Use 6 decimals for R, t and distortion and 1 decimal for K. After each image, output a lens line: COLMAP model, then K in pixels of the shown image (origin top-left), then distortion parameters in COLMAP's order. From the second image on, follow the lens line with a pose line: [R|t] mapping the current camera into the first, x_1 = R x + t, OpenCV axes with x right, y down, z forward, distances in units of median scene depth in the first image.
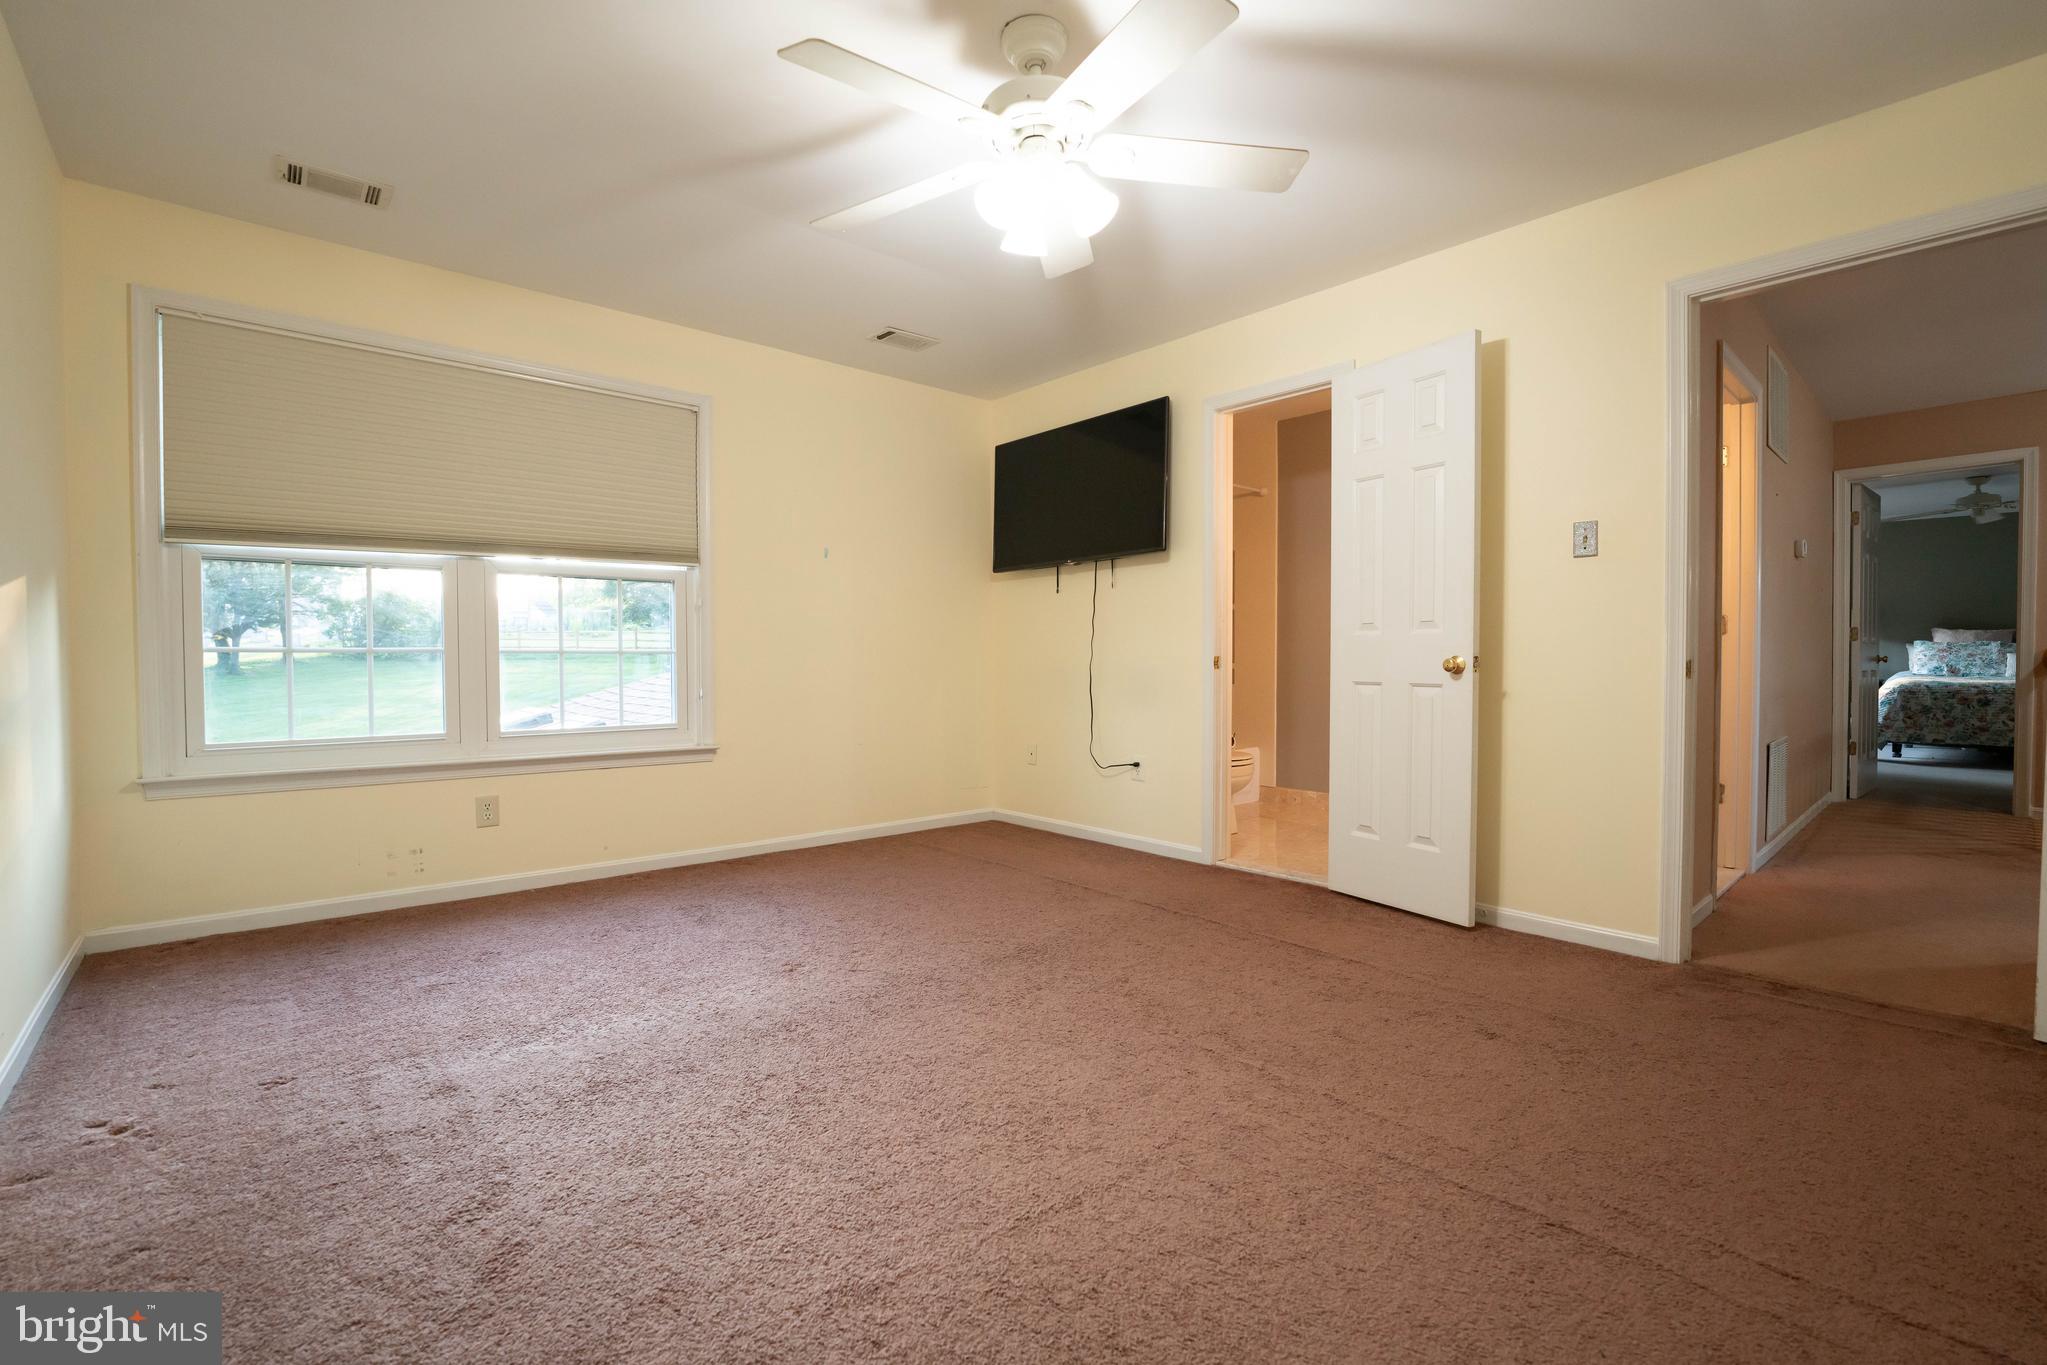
lens RADIAL K [[821.1, 0, 1023.5], [0, 821.1, 682.5], [0, 0, 1]] dist [-0.032582, 0.004186]
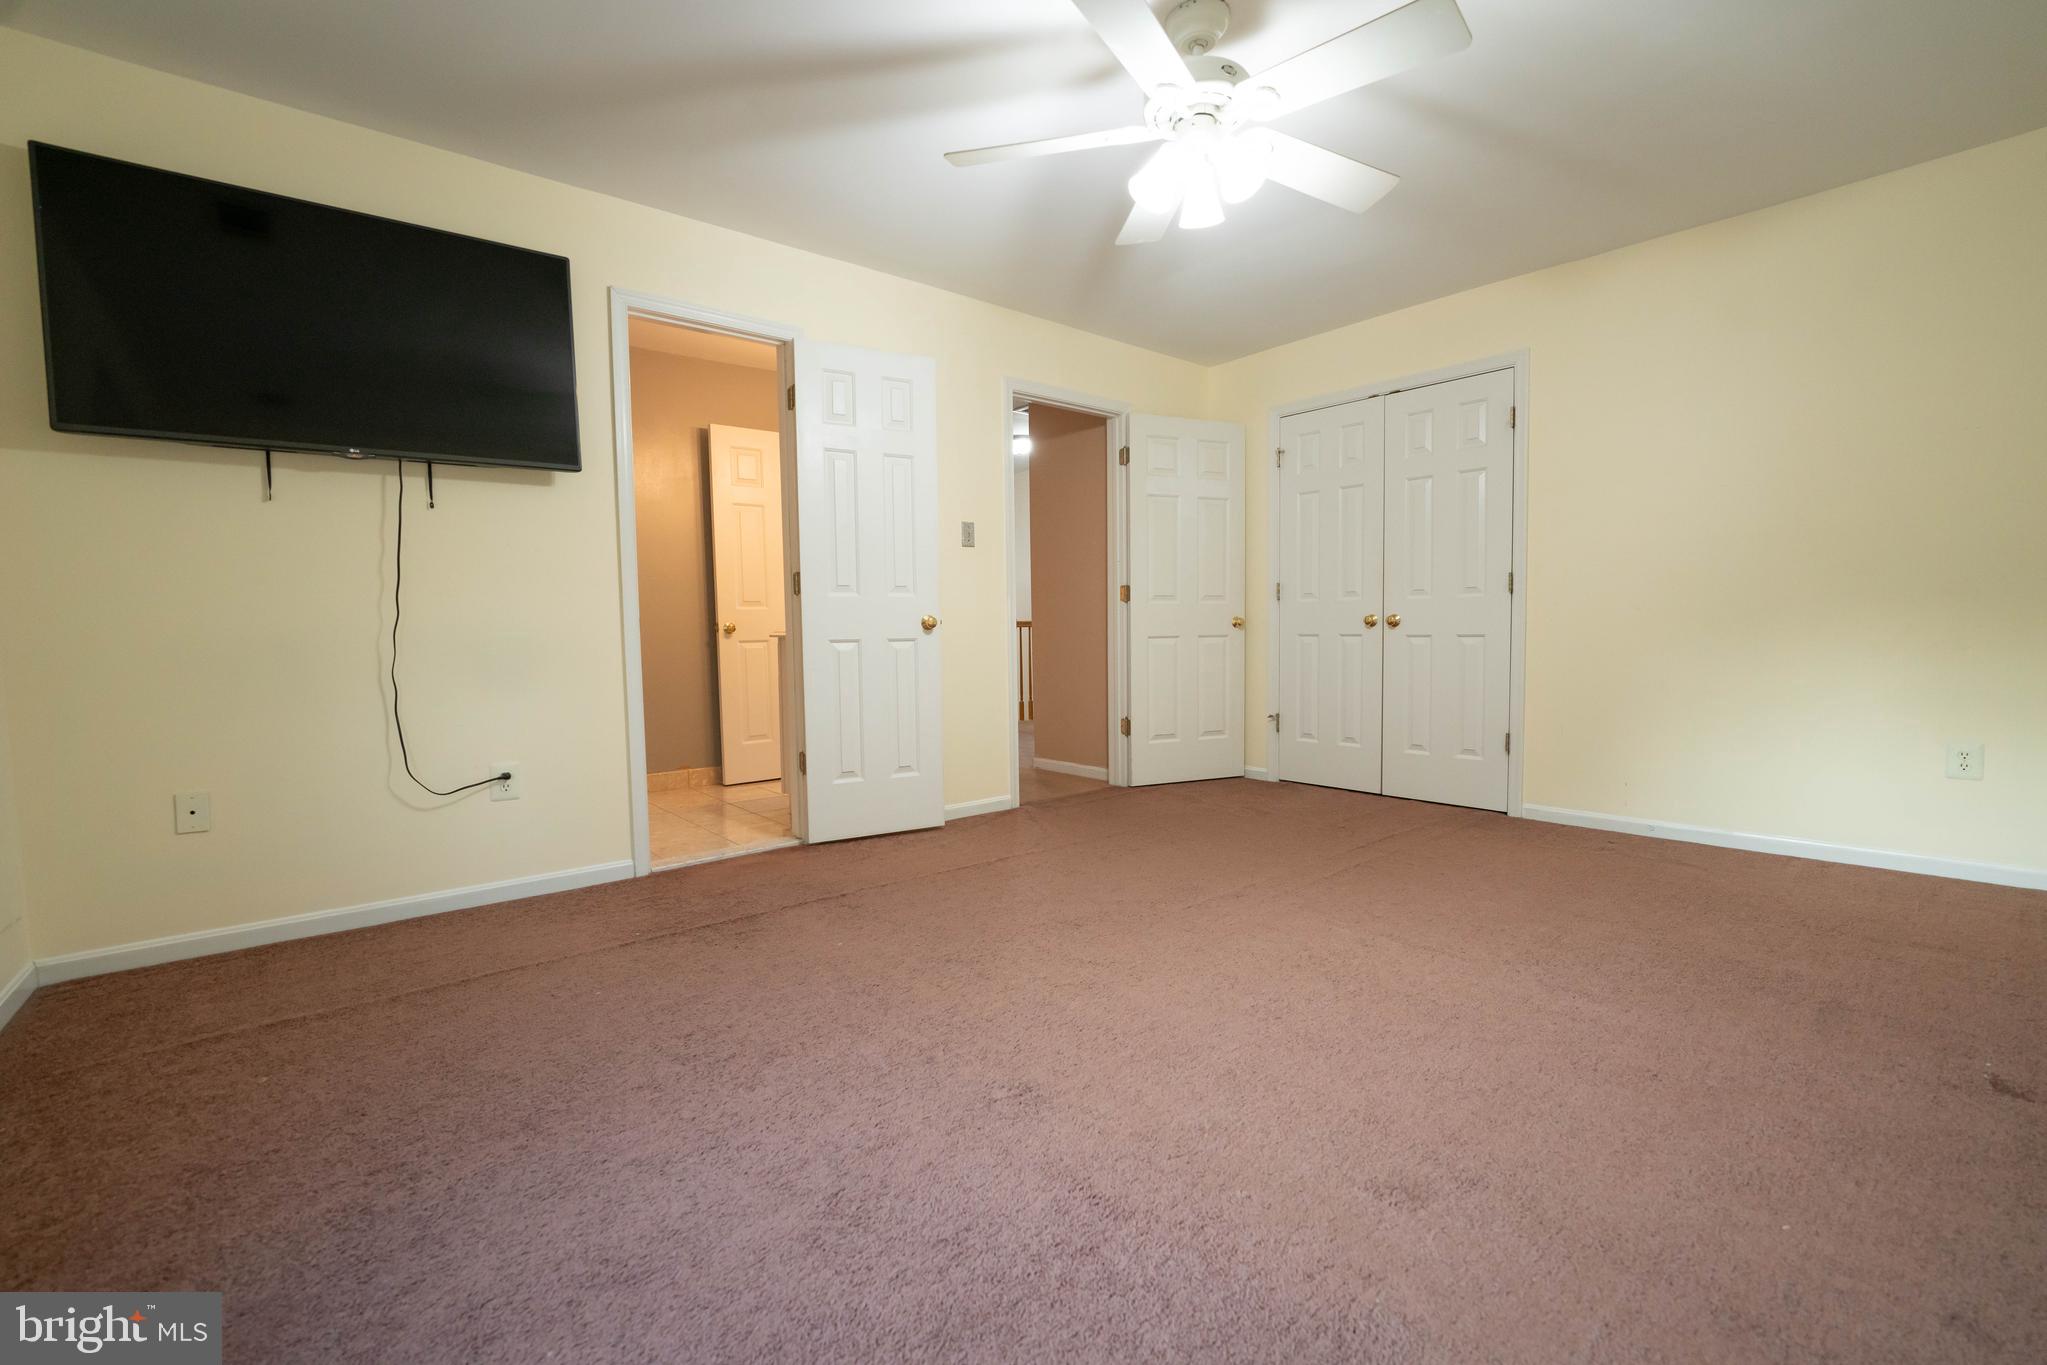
lens RADIAL K [[821.1, 0, 1023.5], [0, 821.1, 682.5], [0, 0, 1]] dist [-0.032582, 0.004186]
pose [[0.080709, -0.070673, 0.994229, -0.536869], [0.036486, 0.997024, 0.067910, -0.008506], [-0.996070, 0.030795, 0.083047, 0.557526]]
